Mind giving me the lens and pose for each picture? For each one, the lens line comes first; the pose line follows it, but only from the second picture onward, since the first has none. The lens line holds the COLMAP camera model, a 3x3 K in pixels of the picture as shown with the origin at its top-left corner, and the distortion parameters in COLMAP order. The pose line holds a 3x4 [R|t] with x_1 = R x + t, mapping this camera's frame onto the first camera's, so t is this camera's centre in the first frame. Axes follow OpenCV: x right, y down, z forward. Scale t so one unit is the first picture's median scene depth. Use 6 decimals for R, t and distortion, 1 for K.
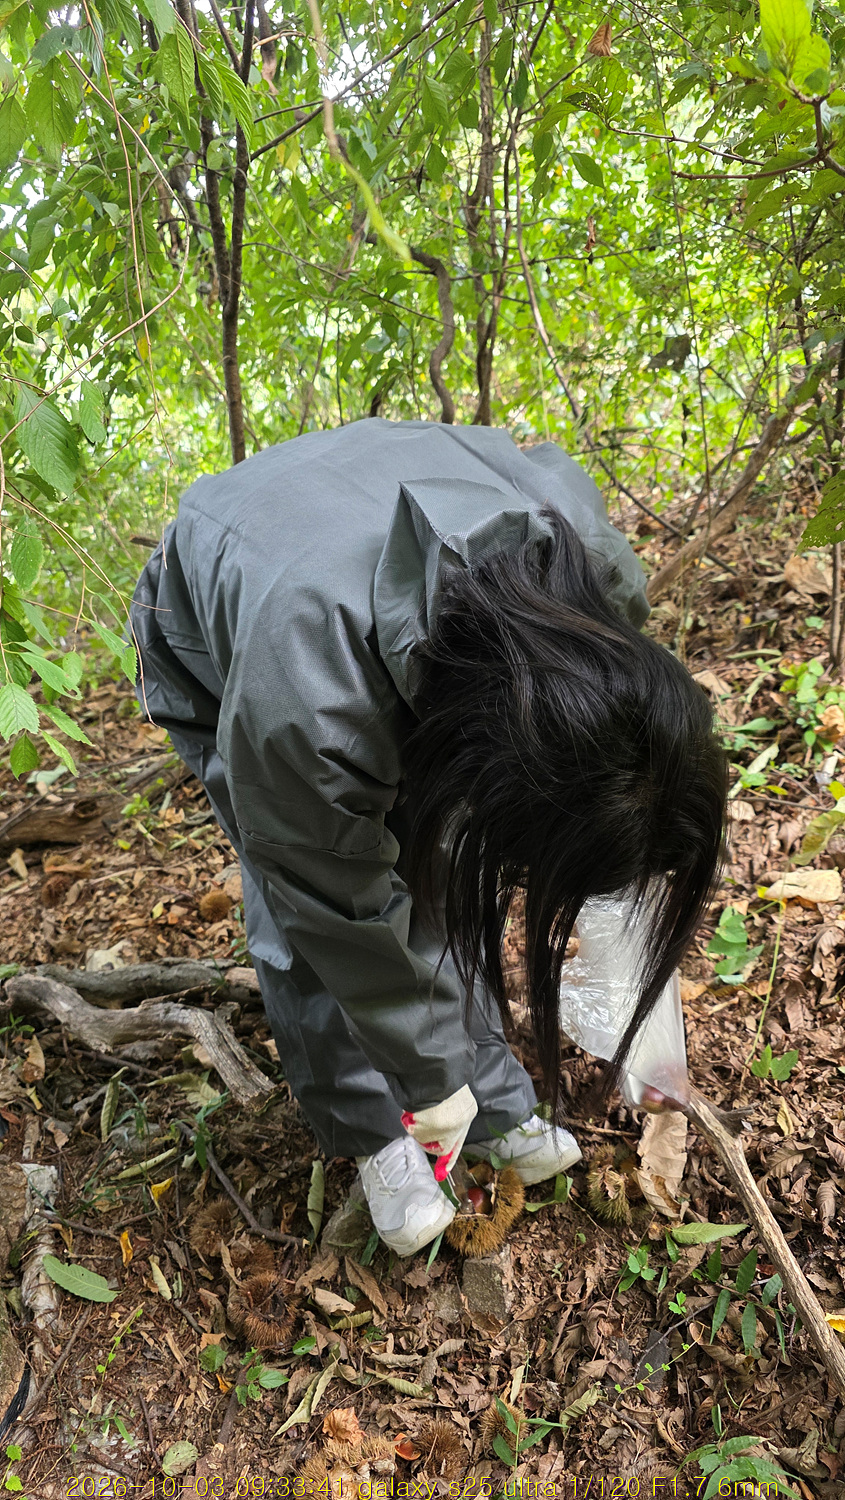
lens RADIAL K [[1052.6, 0, 429.3], [0, 1052.6, 751.1], [0, 0, 1]] dist [0.034419, -0.045153]
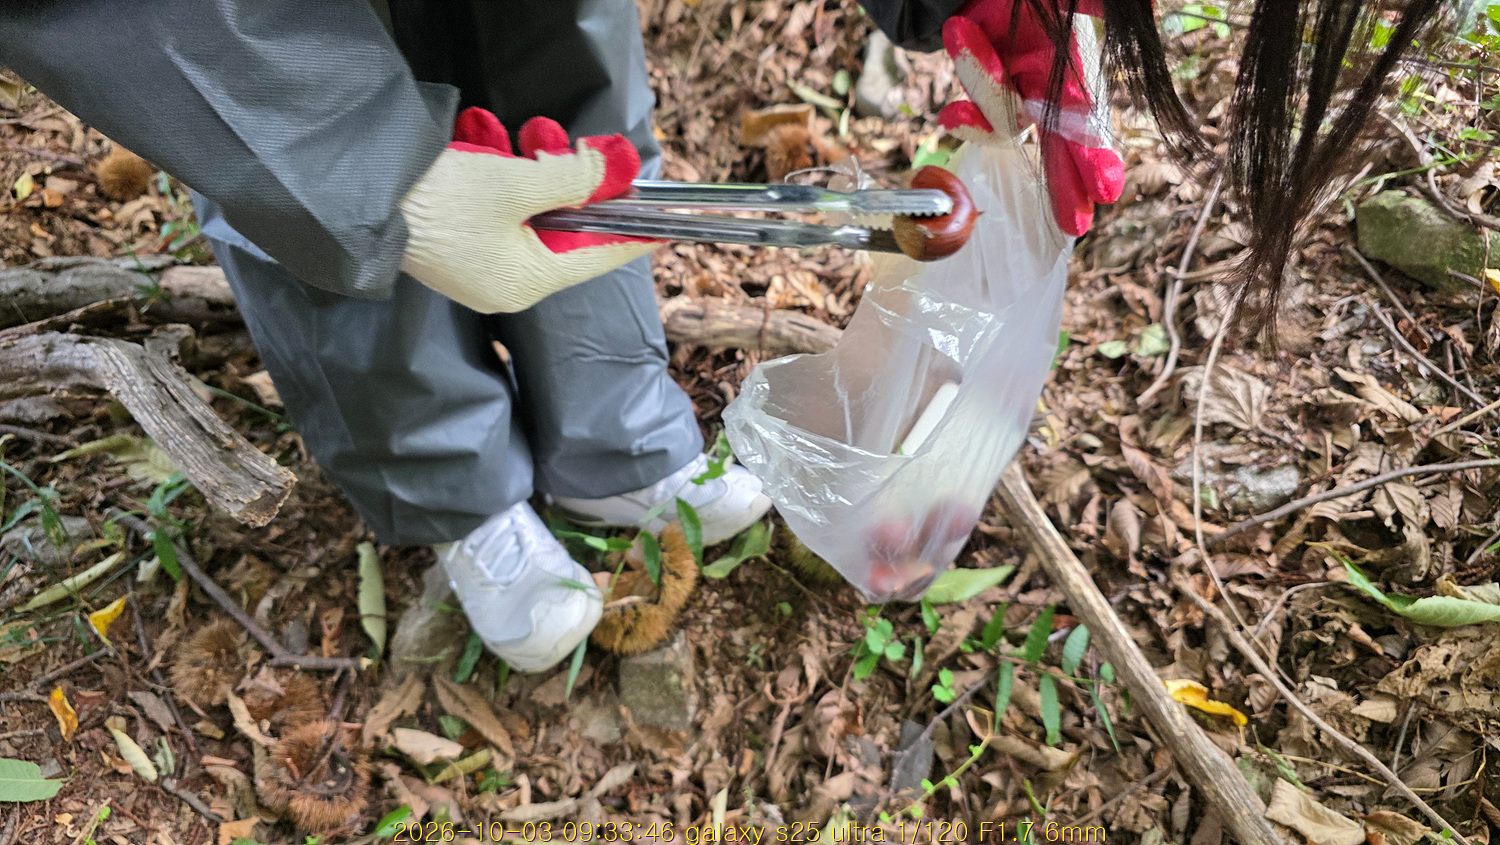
lens RADIAL K [[1052.6, 0, 750.0], [0, 1052.6, 422.5], [0, 0, 1]] dist [0.034419, -0.045153]
pose [[0.951033, -0.103079, 0.291395, -0.066313], [-0.006542, 0.935828, 0.352396, 0.086307], [-0.309021, -0.337047, 0.889329, 0.387711]]
